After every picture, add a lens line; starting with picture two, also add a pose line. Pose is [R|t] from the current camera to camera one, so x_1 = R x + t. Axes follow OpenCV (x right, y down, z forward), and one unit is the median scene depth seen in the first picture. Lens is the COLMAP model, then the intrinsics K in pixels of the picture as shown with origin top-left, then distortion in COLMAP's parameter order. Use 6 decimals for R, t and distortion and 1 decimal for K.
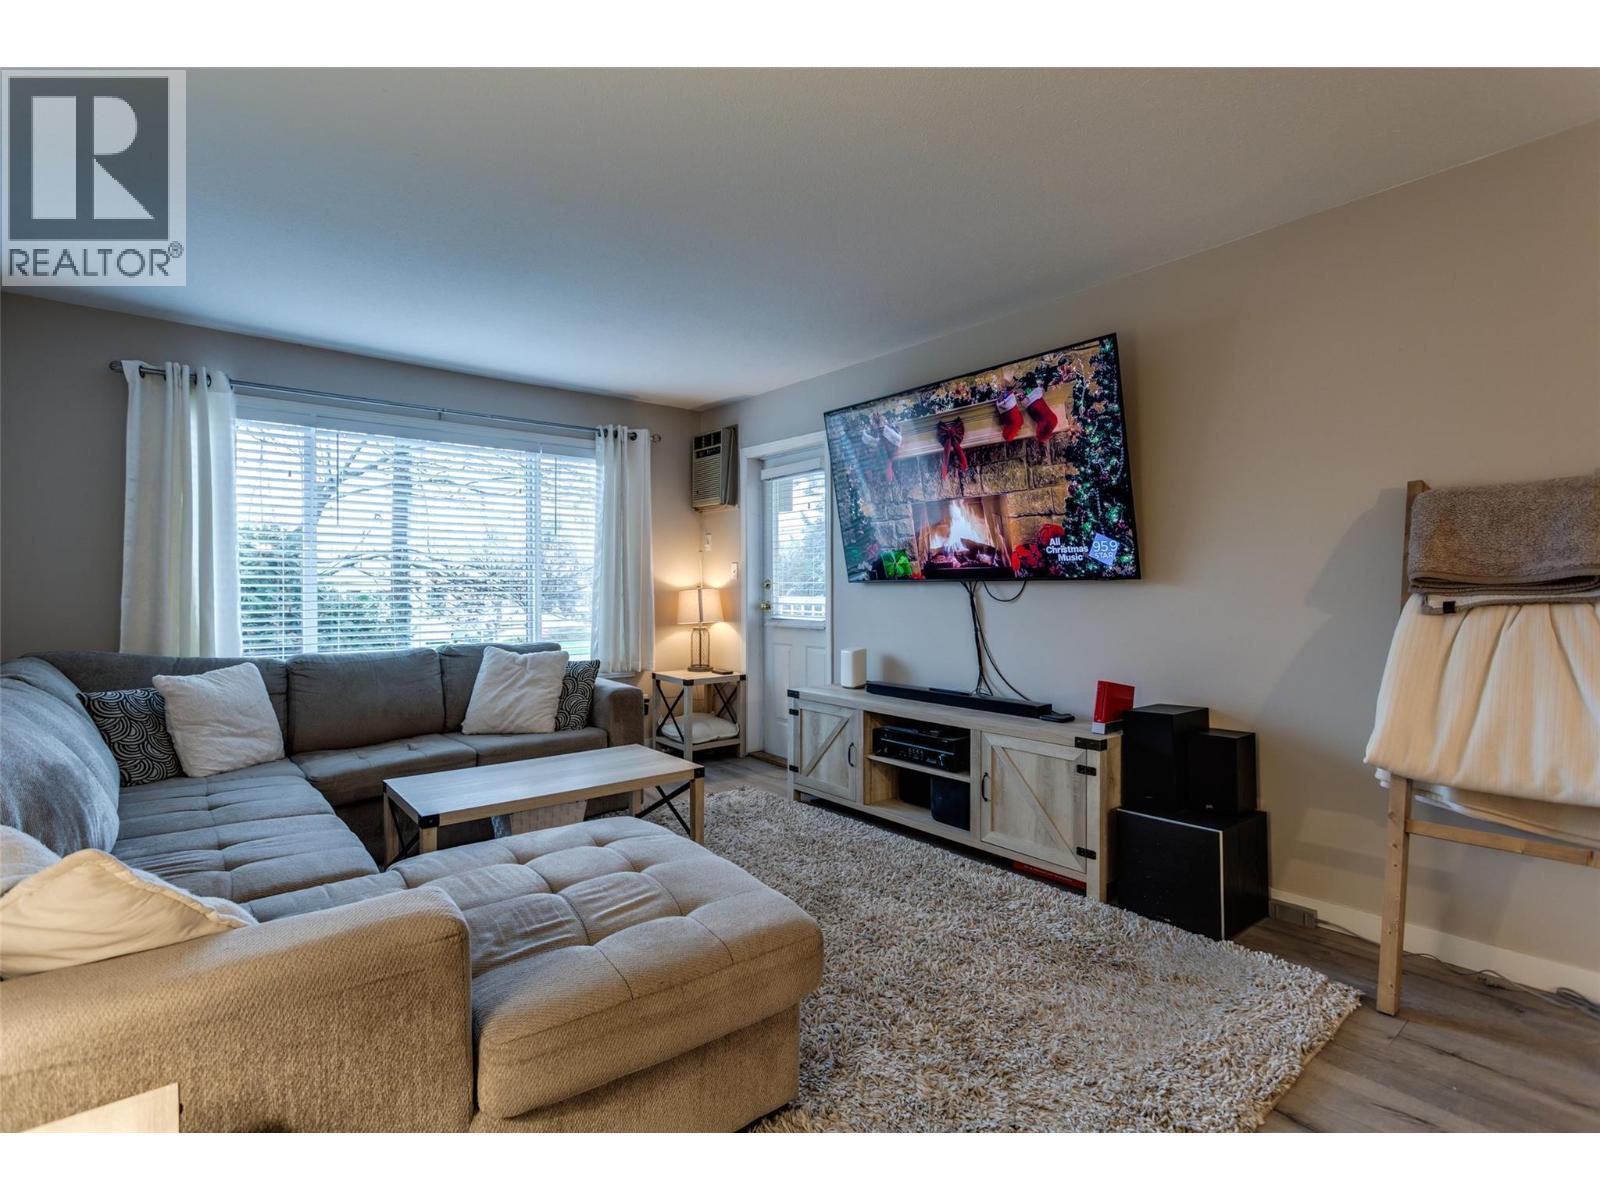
lens RADIAL K [[771.2, 0, 774.2], [0, 771.2, 587.3], [0, 0, 1]] dist [0.005730, 0.002436]
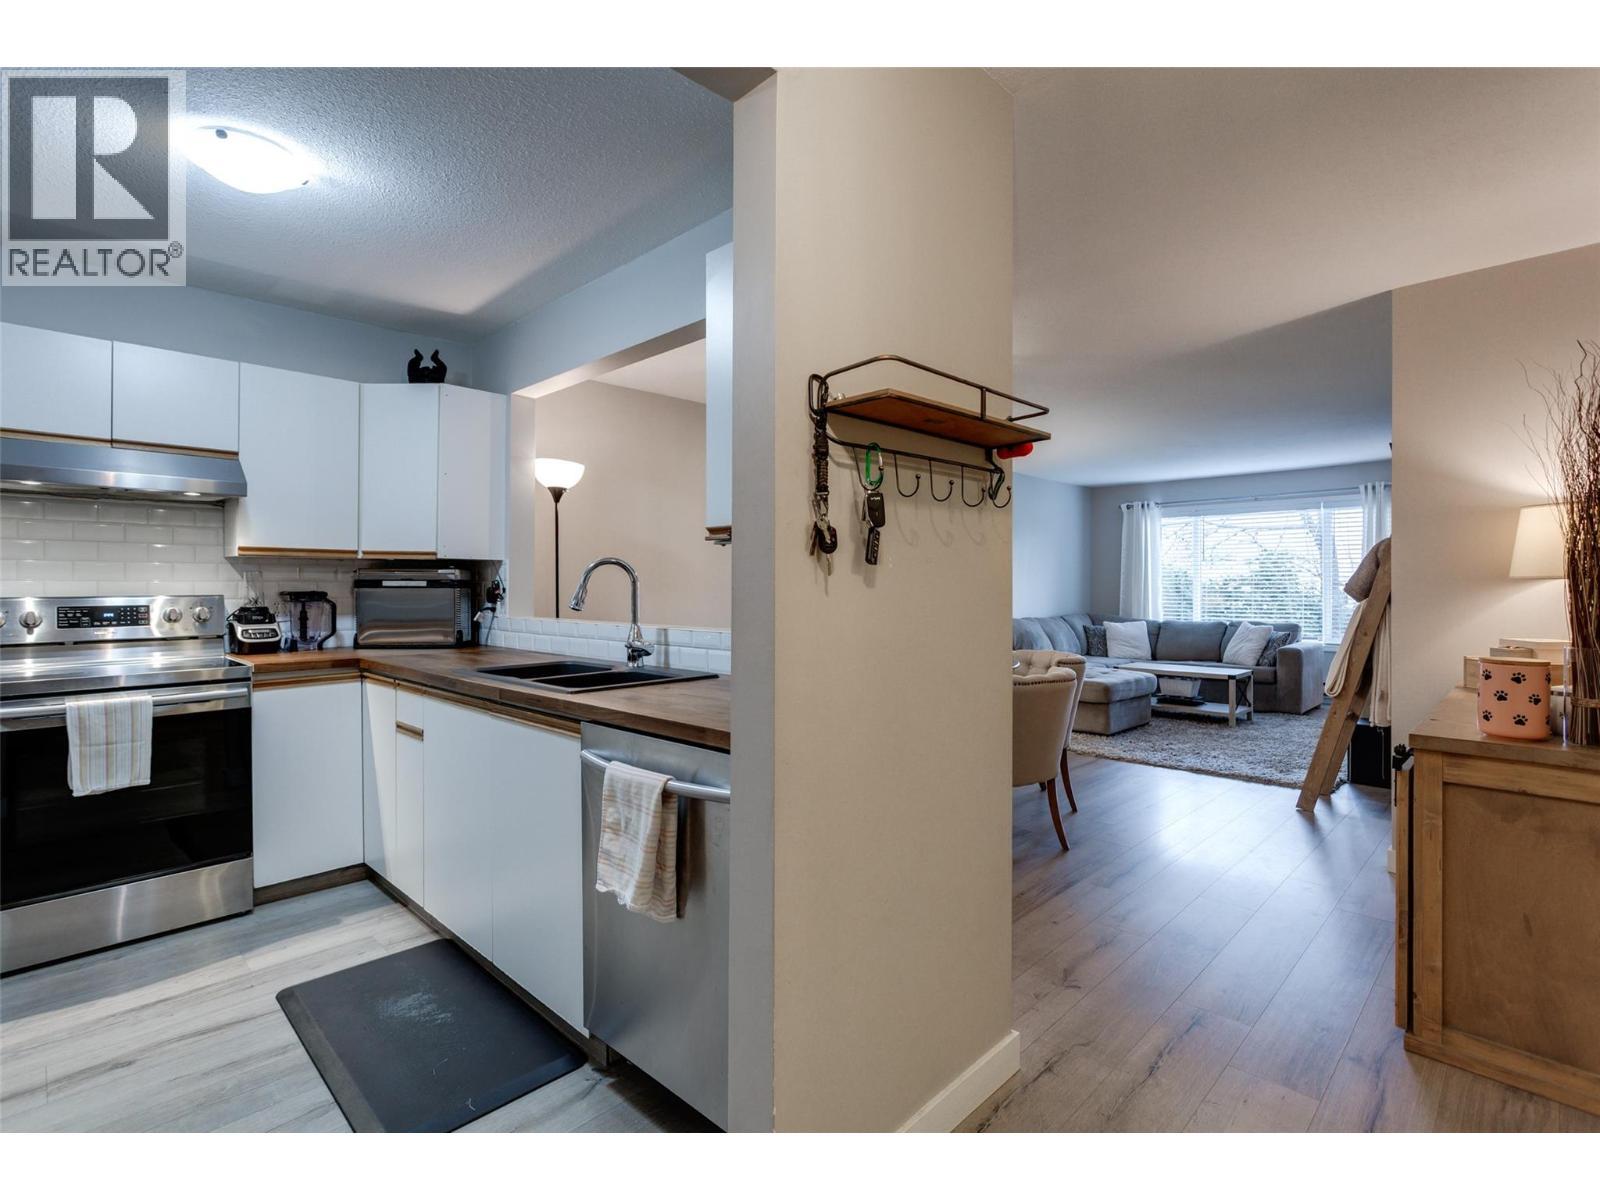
lens RADIAL K [[789.9, 0, 790.0], [0, 789.9, 579.4], [0, 0, 1]] dist [0.000728, 0.001079]
pose [[0.107836, -0.009341, -0.994125, 1.563342], [-0.001022, 0.999954, -0.009507, -0.010271], [0.994168, 0.002041, 0.107821, -0.375714]]
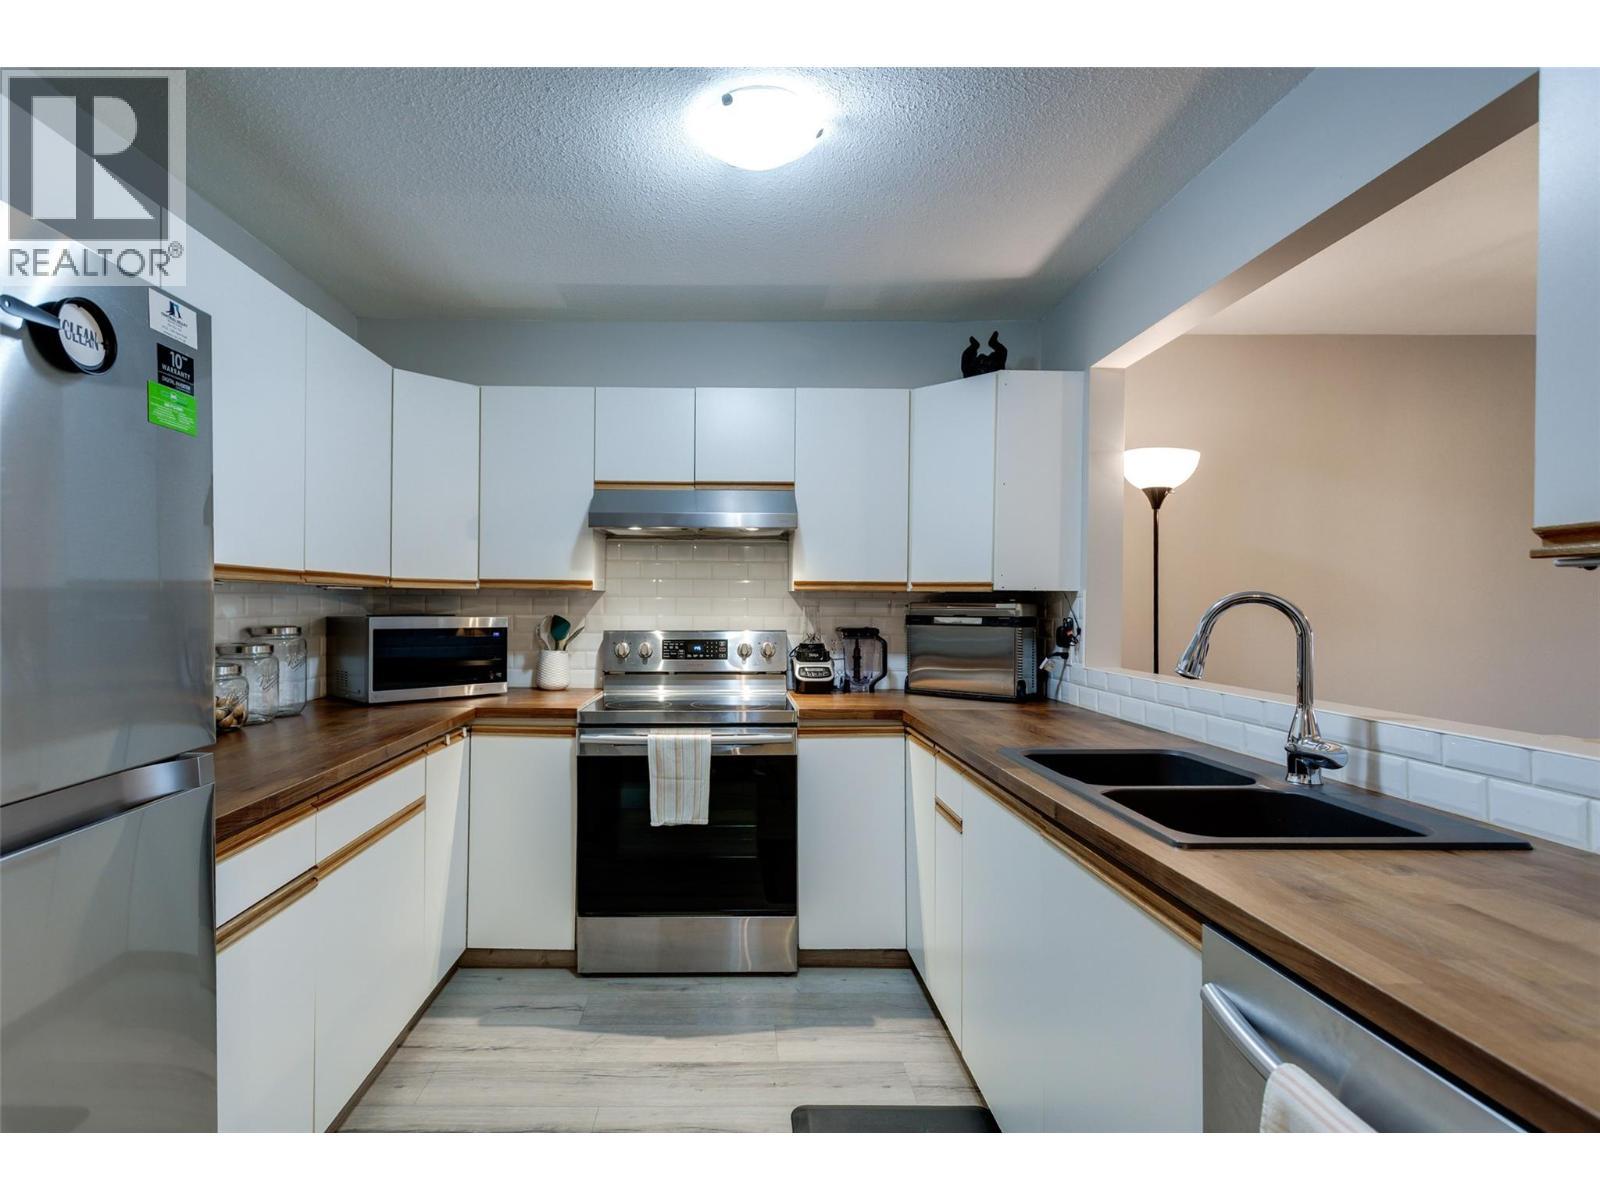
lens RADIAL K [[789.9, 0, 727.8], [0, 789.9, 614.0], [0, 0, 1]] dist [0.000728, 0.001079]
pose [[-0.625490, 0.004690, -0.780218, 1.328941], [-0.006230, 0.999920, 0.011005, -0.028329], [0.780208, 0.011744, -0.625410, -0.417487]]
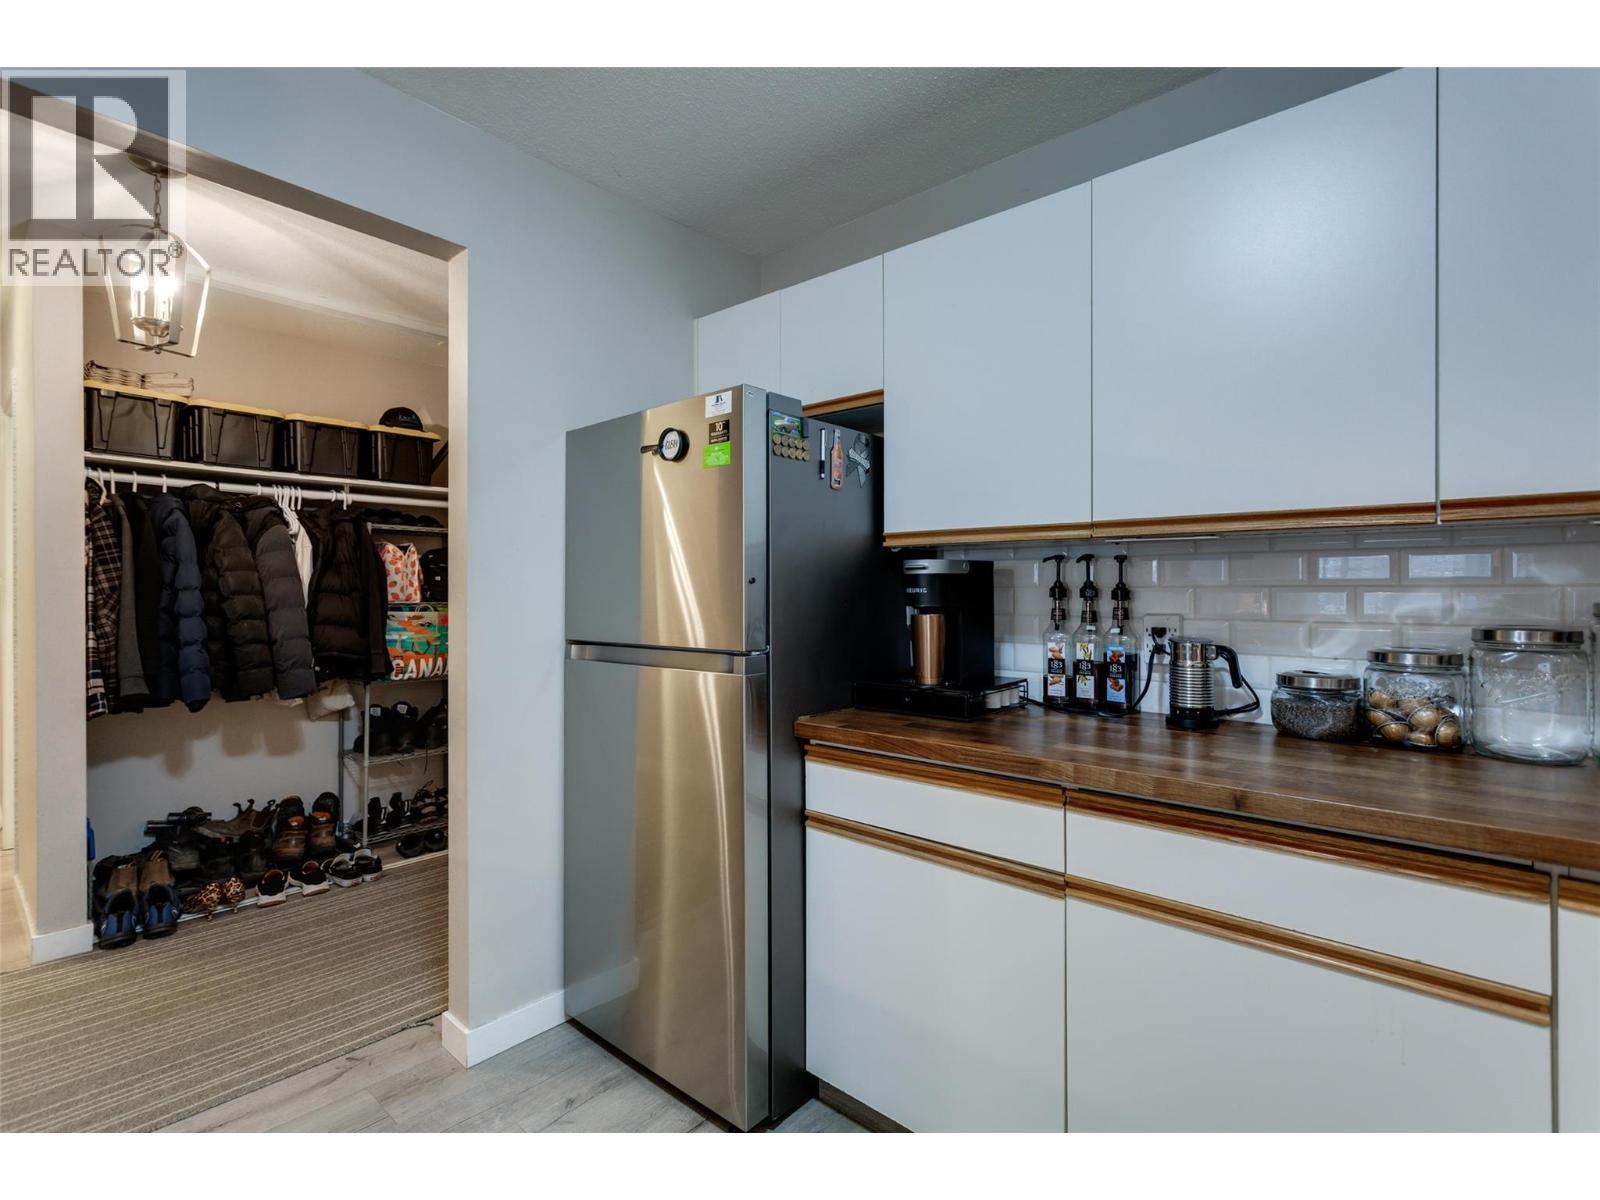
lens RADIAL K [[771.2, 0, 787.8], [0, 771.2, 576.0], [0, 0, 1]] dist [0.005730, 0.002436]
pose [[-0.165422, 0.014202, 0.986121, 0.754612], [-0.001337, 0.999892, -0.014625, -0.013134], [-0.986222, -0.003738, -0.165385, -0.706095]]
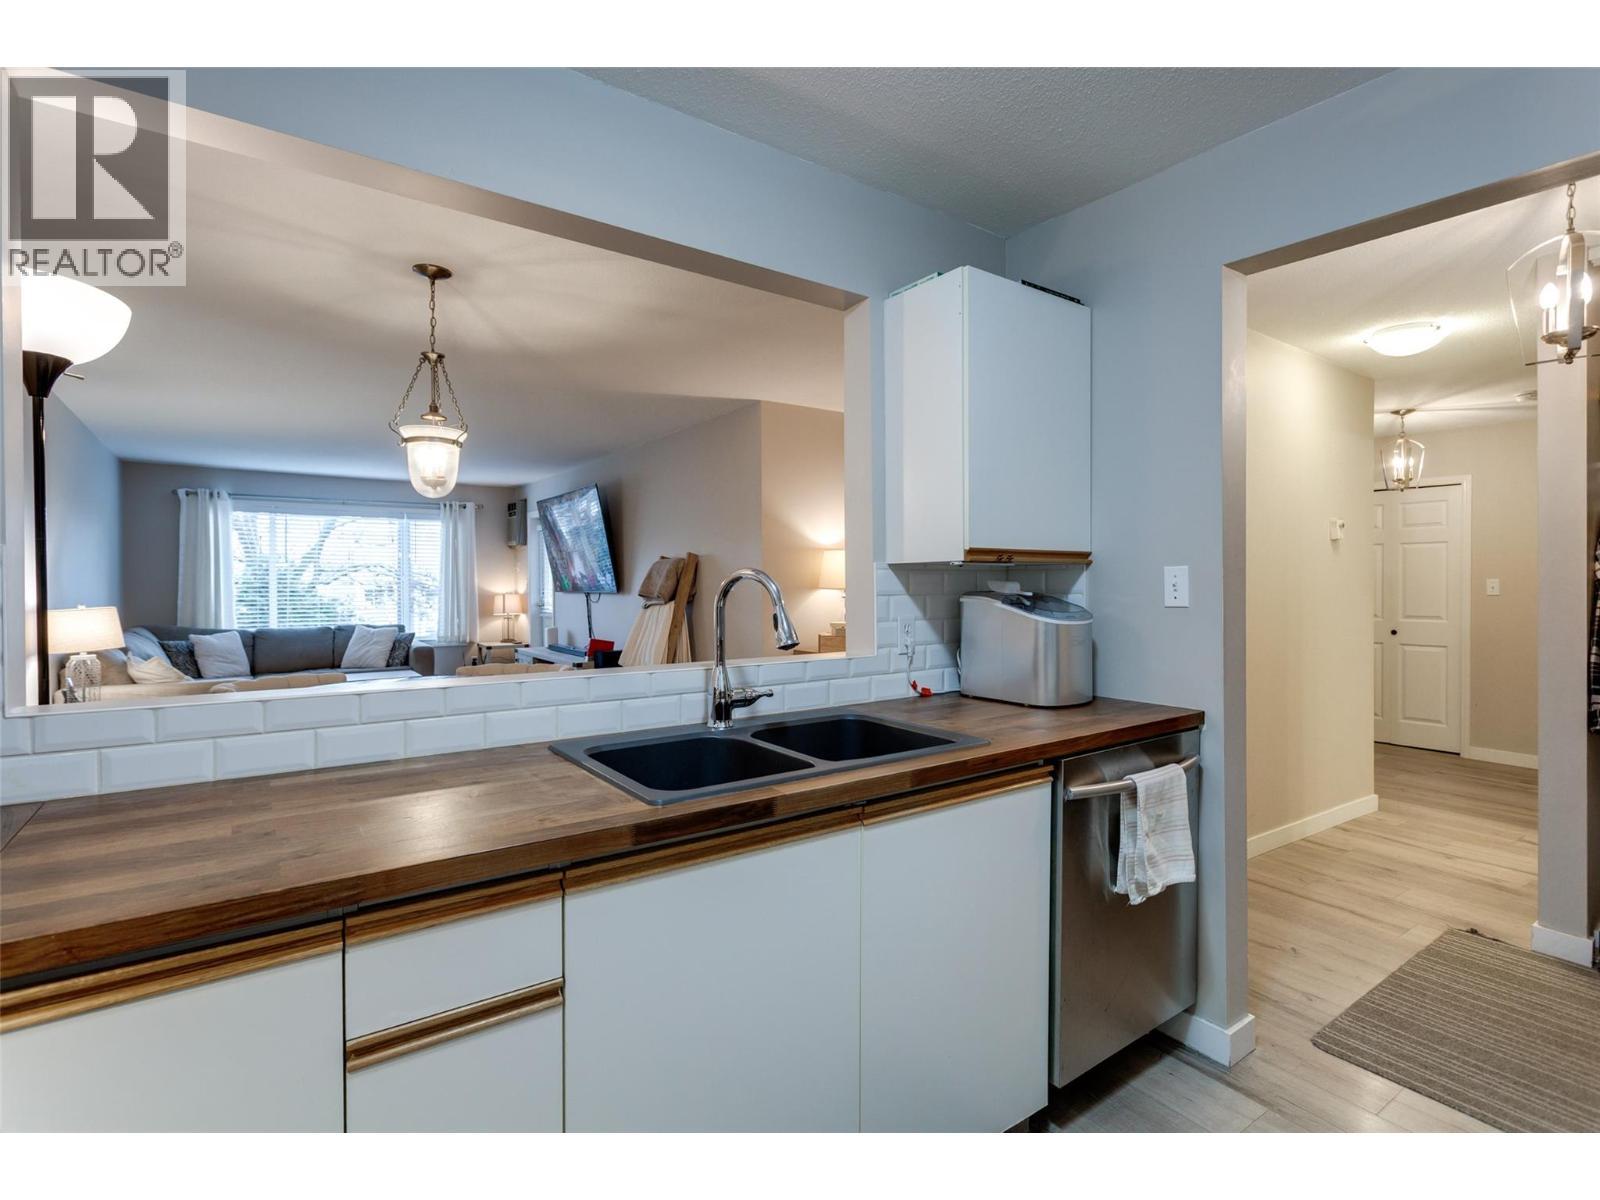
lens RADIAL K [[771.2, 0, 790.9], [0, 771.2, 594.7], [0, 0, 1]] dist [0.005730, 0.002436]
pose [[0.998239, 0.000326, -0.059313, 0.882865], [0.000475, 0.999909, 0.013480, -0.027920], [0.059312, -0.013485, 0.998148, -0.937616]]
